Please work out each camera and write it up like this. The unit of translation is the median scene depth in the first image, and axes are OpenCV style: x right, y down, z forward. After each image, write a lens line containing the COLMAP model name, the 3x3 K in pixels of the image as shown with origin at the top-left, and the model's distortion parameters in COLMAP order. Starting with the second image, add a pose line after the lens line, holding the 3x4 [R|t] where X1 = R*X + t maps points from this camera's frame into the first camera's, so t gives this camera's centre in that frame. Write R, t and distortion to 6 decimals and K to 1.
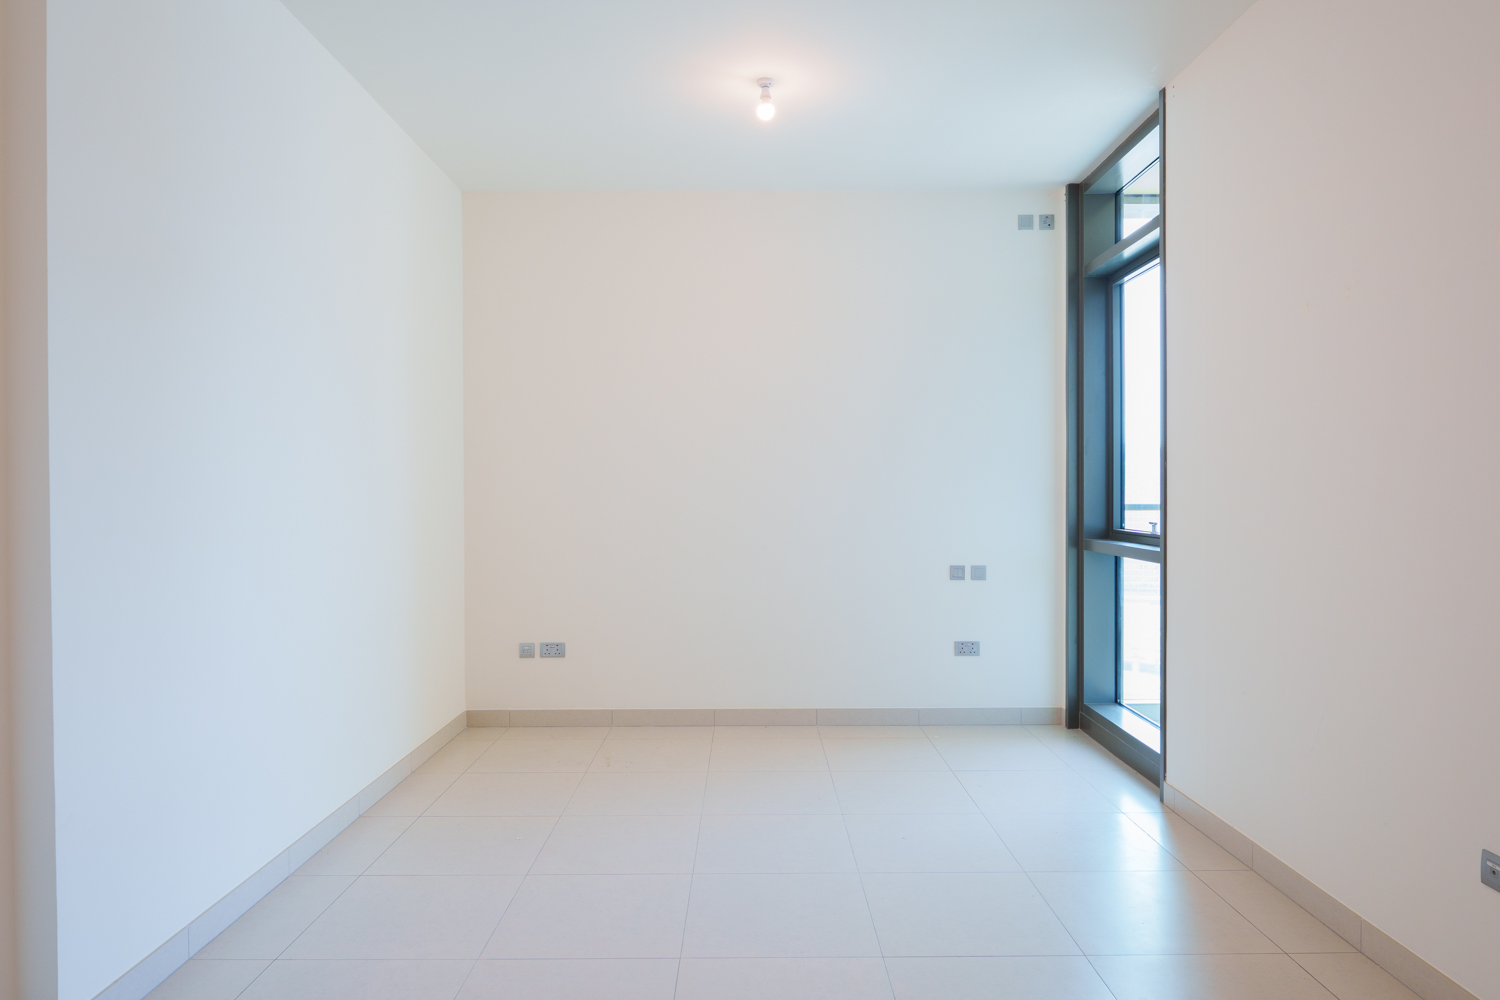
lens RADIAL K [[914.3, 0, 752.8], [0, 914.3, 499.7], [0, 0, 1]] dist [-0.003331, 0.000470]
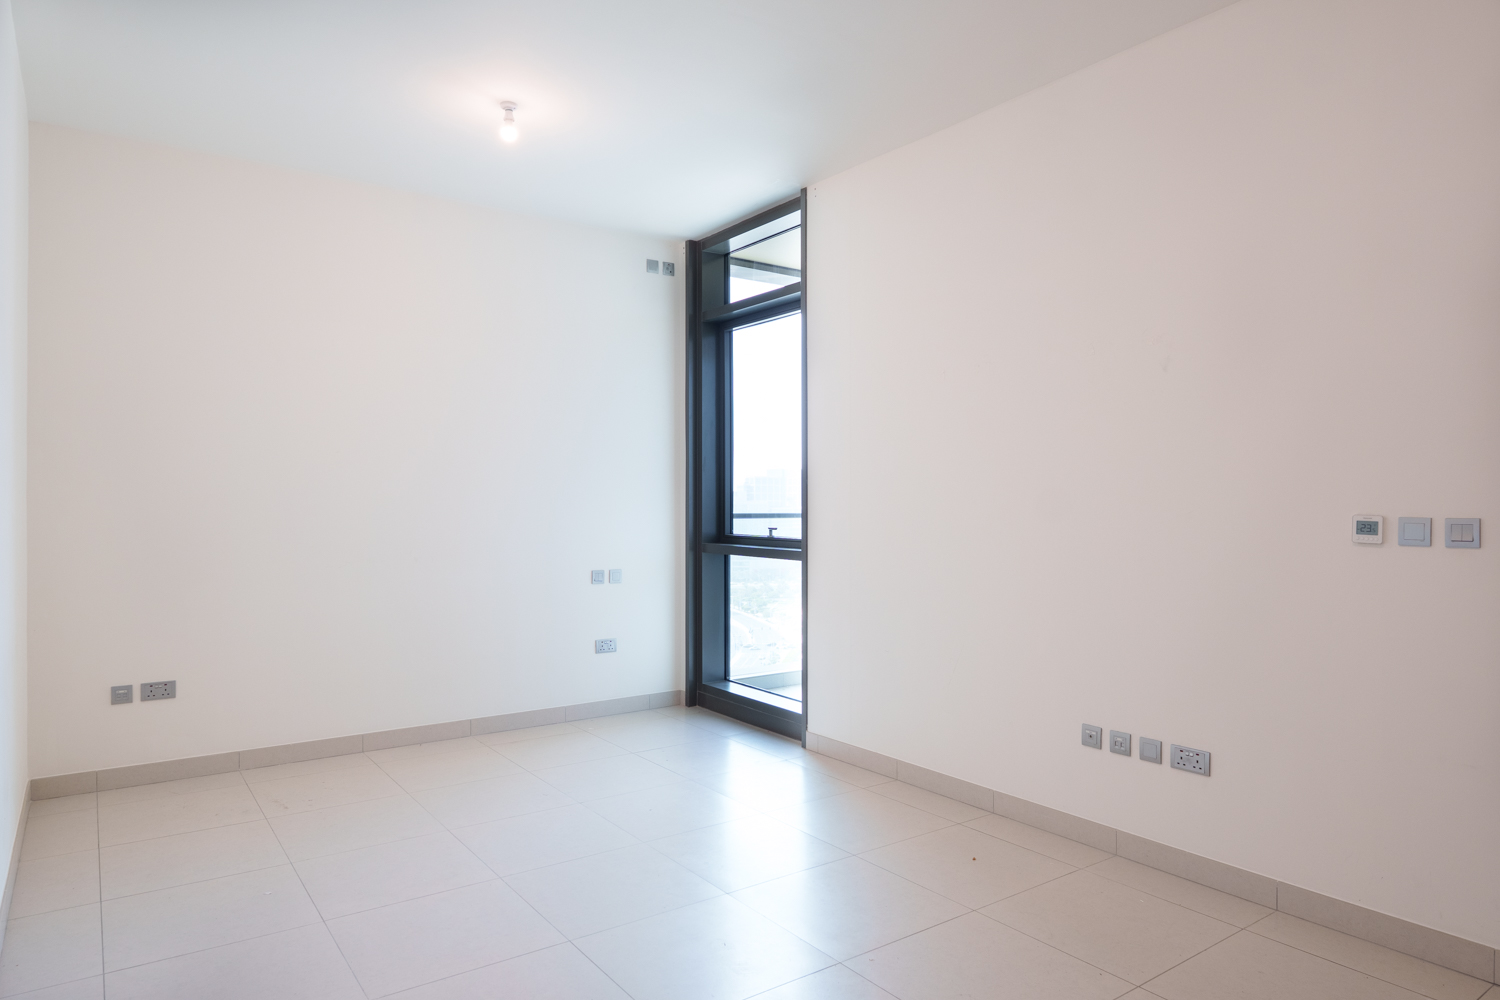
lens RADIAL K [[914.3, 0, 746.6], [0, 914.3, 501.0], [0, 0, 1]] dist [-0.003331, 0.000470]
pose [[0.819138, 0.003837, 0.573583, -0.266681], [0.002701, 0.999941, -0.010547, 0.000935], [-0.573590, 0.010189, 0.819079, 0.003680]]
